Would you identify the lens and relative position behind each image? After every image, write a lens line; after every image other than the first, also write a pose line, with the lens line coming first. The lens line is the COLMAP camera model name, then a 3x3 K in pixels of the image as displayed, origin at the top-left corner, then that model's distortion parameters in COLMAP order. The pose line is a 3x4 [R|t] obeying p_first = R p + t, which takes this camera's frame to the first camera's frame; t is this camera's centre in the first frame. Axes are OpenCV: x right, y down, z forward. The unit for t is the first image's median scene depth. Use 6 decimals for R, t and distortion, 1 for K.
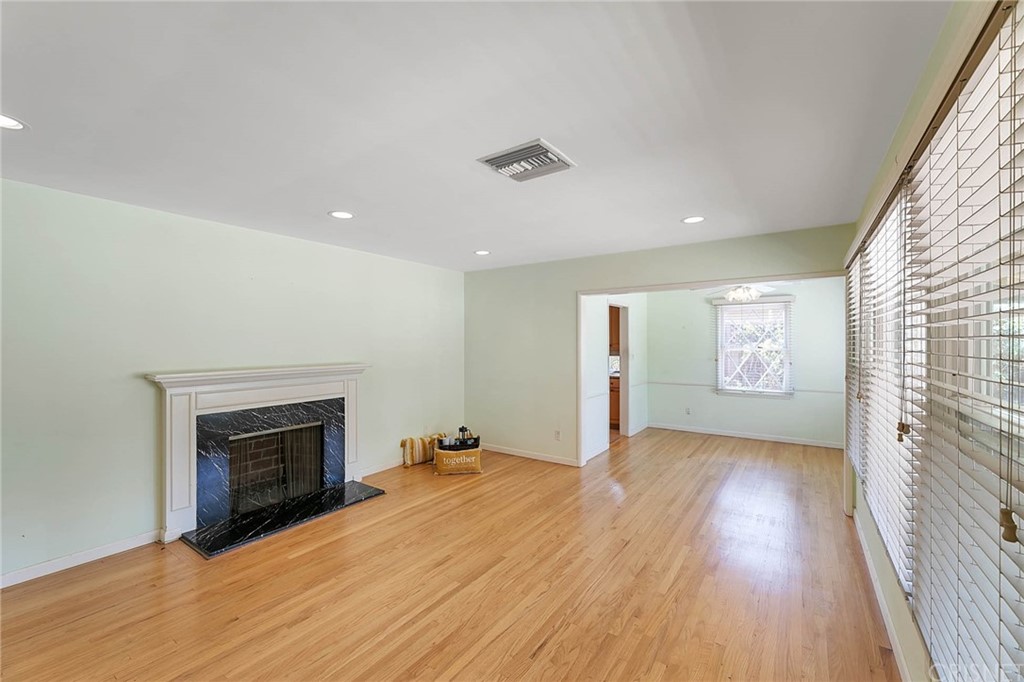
lens RADIAL K [[418.9, 0, 511.7], [0, 418.9, 346.8], [0, 0, 1]] dist [0.000670, -0.000958]
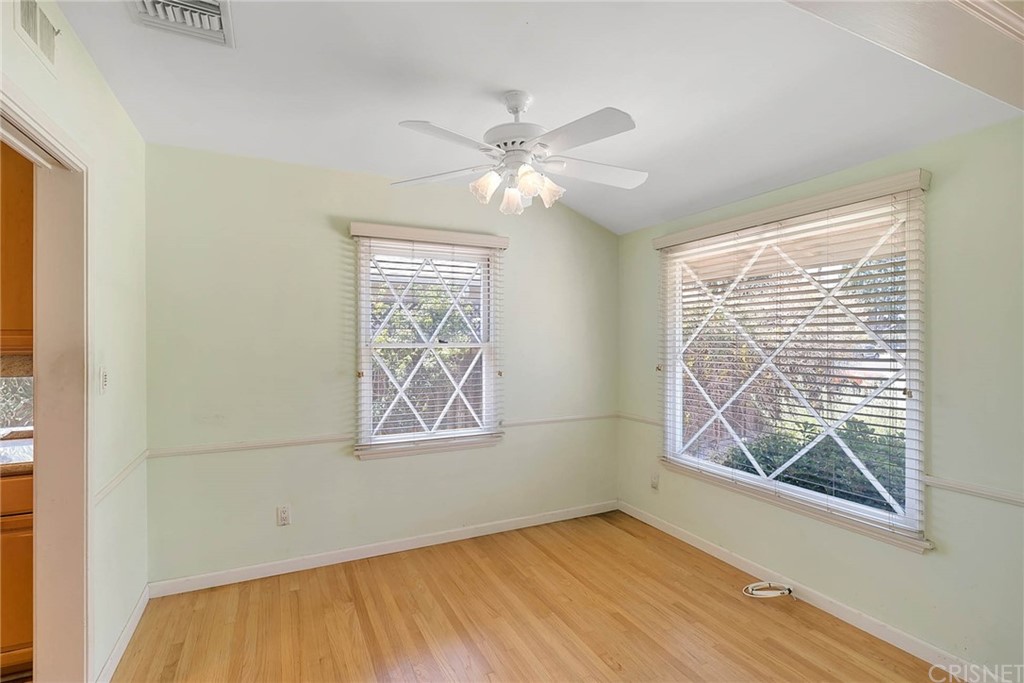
lens RADIAL K [[493.9, 0, 515.7], [0, 493.9, 339.1], [0, 0, 1]] dist [0.000762, -0.003347]
pose [[0.487116, 0.001394, 0.873336, 0.237412], [0.009696, 0.999928, -0.007004, 0.004951], [-0.873283, 0.011880, 0.487068, 1.017638]]
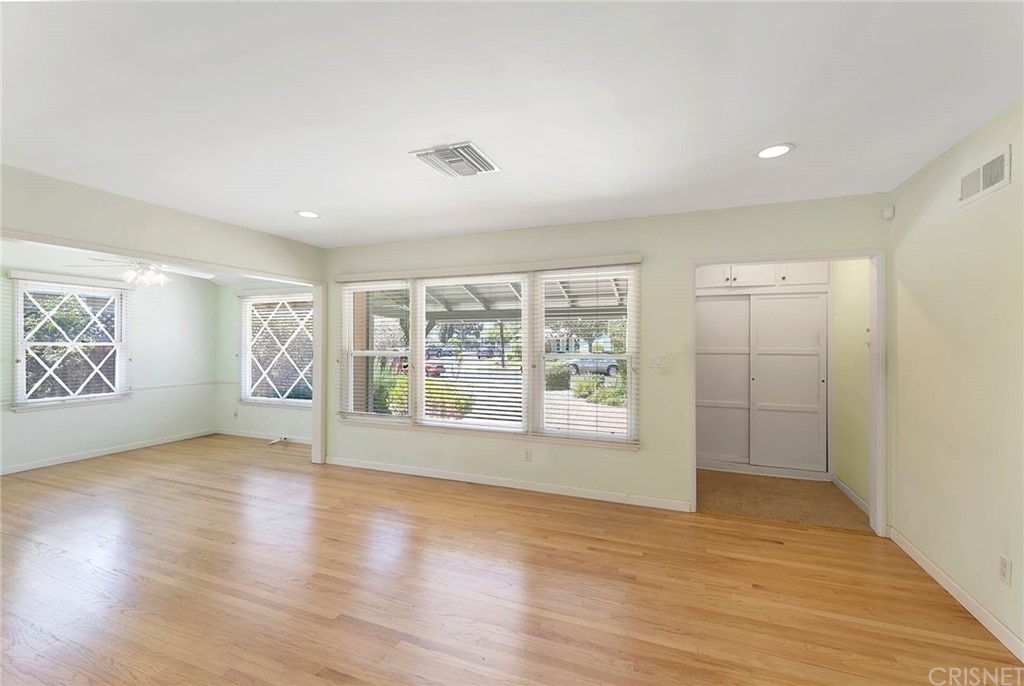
lens RADIAL K [[418.9, 0, 521.0], [0, 418.9, 343.4], [0, 0, 1]] dist [0.000670, -0.000958]
pose [[-0.240423, -0.002410, 0.970665, -0.570664], [0.008095, 0.999957, 0.004488, 0.011900], [-0.970634, 0.008937, -0.240394, 0.599207]]
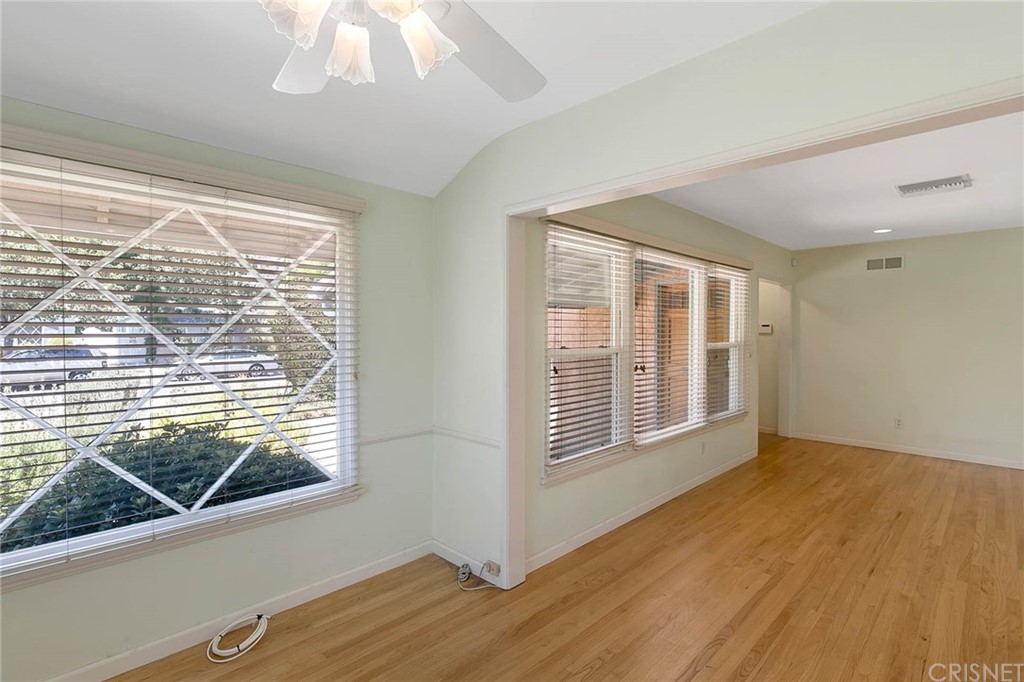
lens RADIAL K [[493.9, 0, 507.2], [0, 493.9, 341.4], [0, 0, 1]] dist [0.000762, -0.003347]
pose [[-0.983514, -0.001321, 0.180830, 0.587938], [0.003745, 0.999610, 0.027675, -0.000152], [-0.180796, 0.027896, -0.983125, 1.520007]]
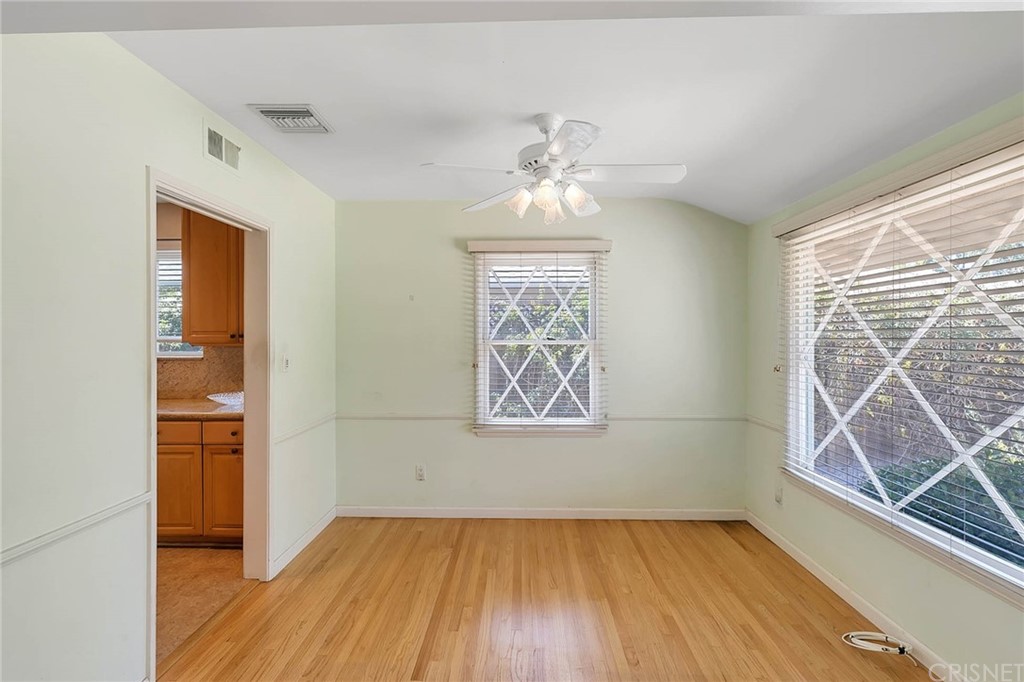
lens RADIAL K [[463.9, 0, 509.3], [0, 463.9, 335.1], [0, 0, 1]] dist [-0.001862, 0.000511]
pose [[0.839530, 0.002678, 0.543306, 0.364581], [0.006038, 0.999880, -0.014258, 0.007286], [-0.543279, 0.015250, 0.839414, 0.836649]]
